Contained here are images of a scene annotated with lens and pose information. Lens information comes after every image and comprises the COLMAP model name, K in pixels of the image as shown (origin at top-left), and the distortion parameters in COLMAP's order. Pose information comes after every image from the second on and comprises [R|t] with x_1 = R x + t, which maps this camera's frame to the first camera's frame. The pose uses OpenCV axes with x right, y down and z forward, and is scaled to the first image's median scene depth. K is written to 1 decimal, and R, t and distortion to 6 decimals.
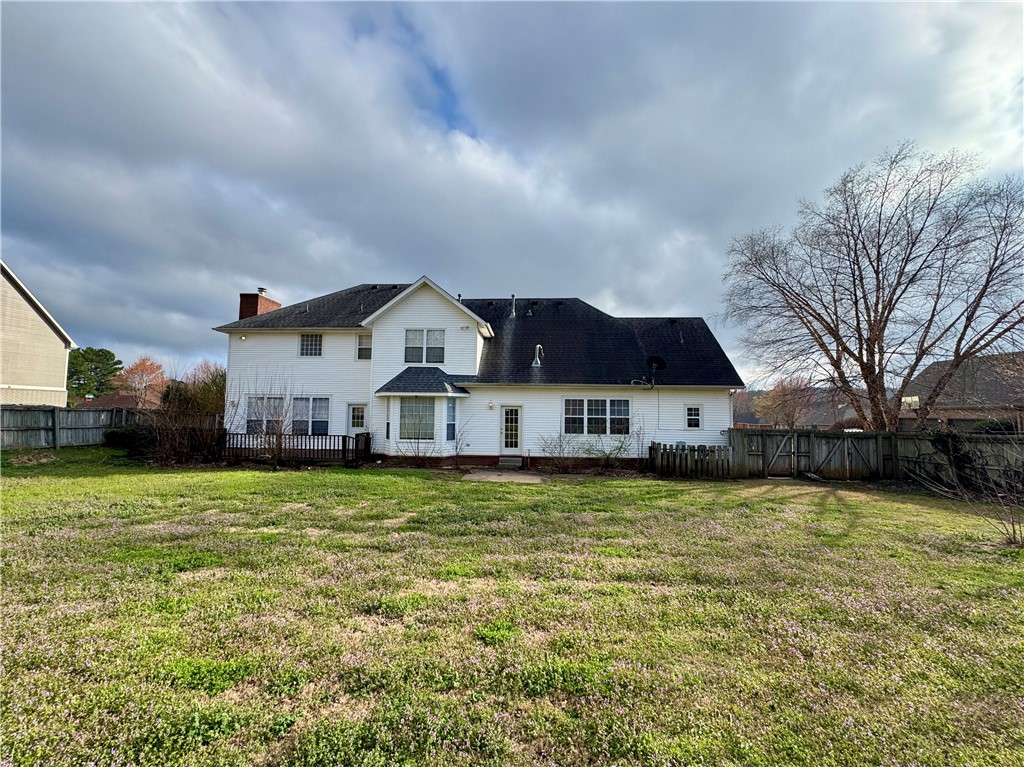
lens RADIAL K [[404.8, 0, 509.9], [0, 404.8, 390.4], [0, 0, 1]] dist [-0.009116, 0.000599]
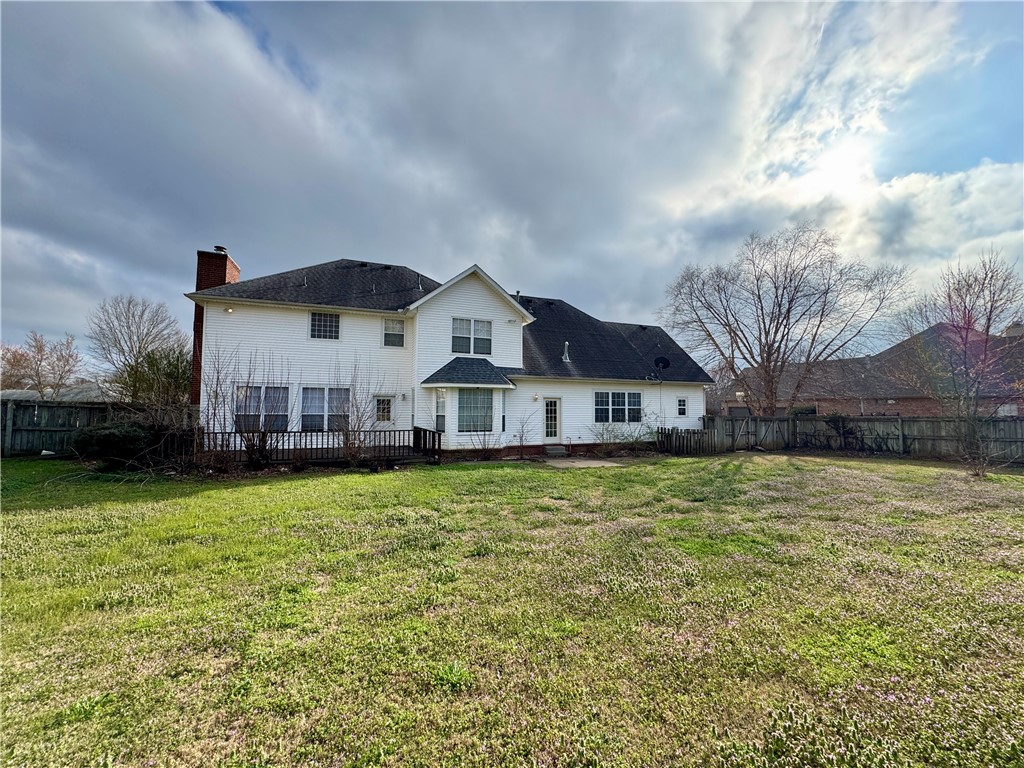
lens RADIAL K [[404.8, 0, 509.5], [0, 404.8, 381.8], [0, 0, 1]] dist [-0.009116, 0.000599]
pose [[0.912417, 0.018252, 0.408854, -0.540697], [-0.018761, 0.999820, -0.002766, 0.000775], [-0.408831, -0.005146, 0.912596, 0.068818]]
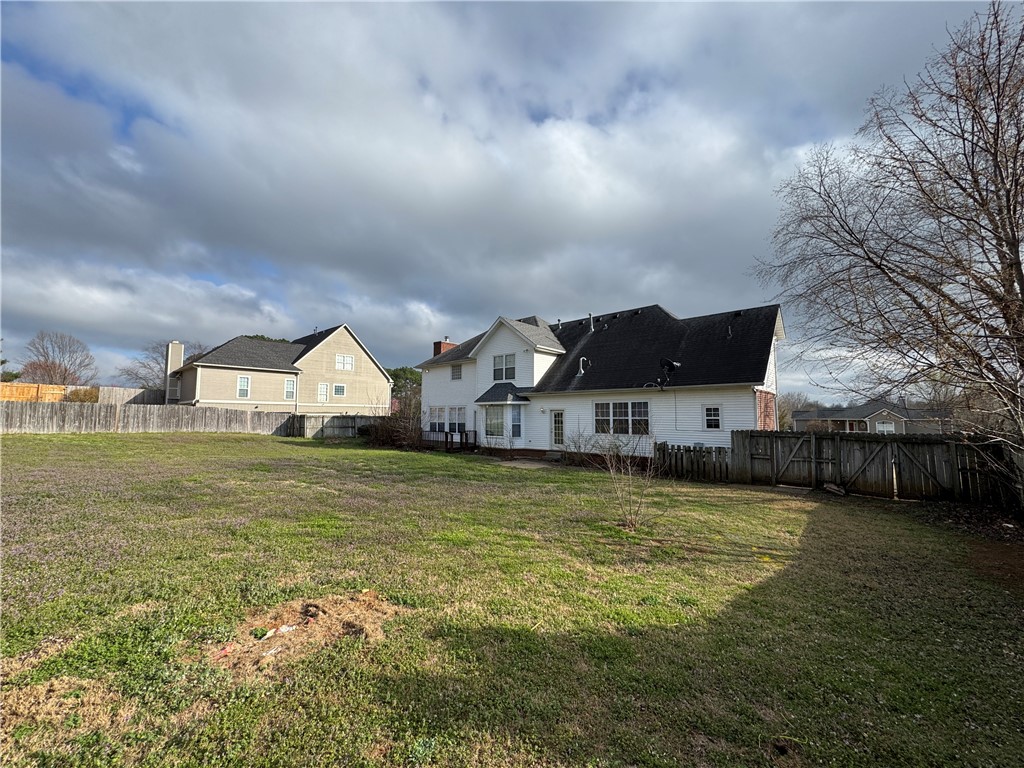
lens RADIAL K [[404.8, 0, 508.2], [0, 404.8, 381.9], [0, 0, 1]] dist [-0.009116, 0.000599]
pose [[0.775654, -0.065076, -0.627795, 0.669150], [0.038471, 0.997696, -0.055887, 0.015948], [0.629985, 0.019196, 0.776370, -0.050284]]
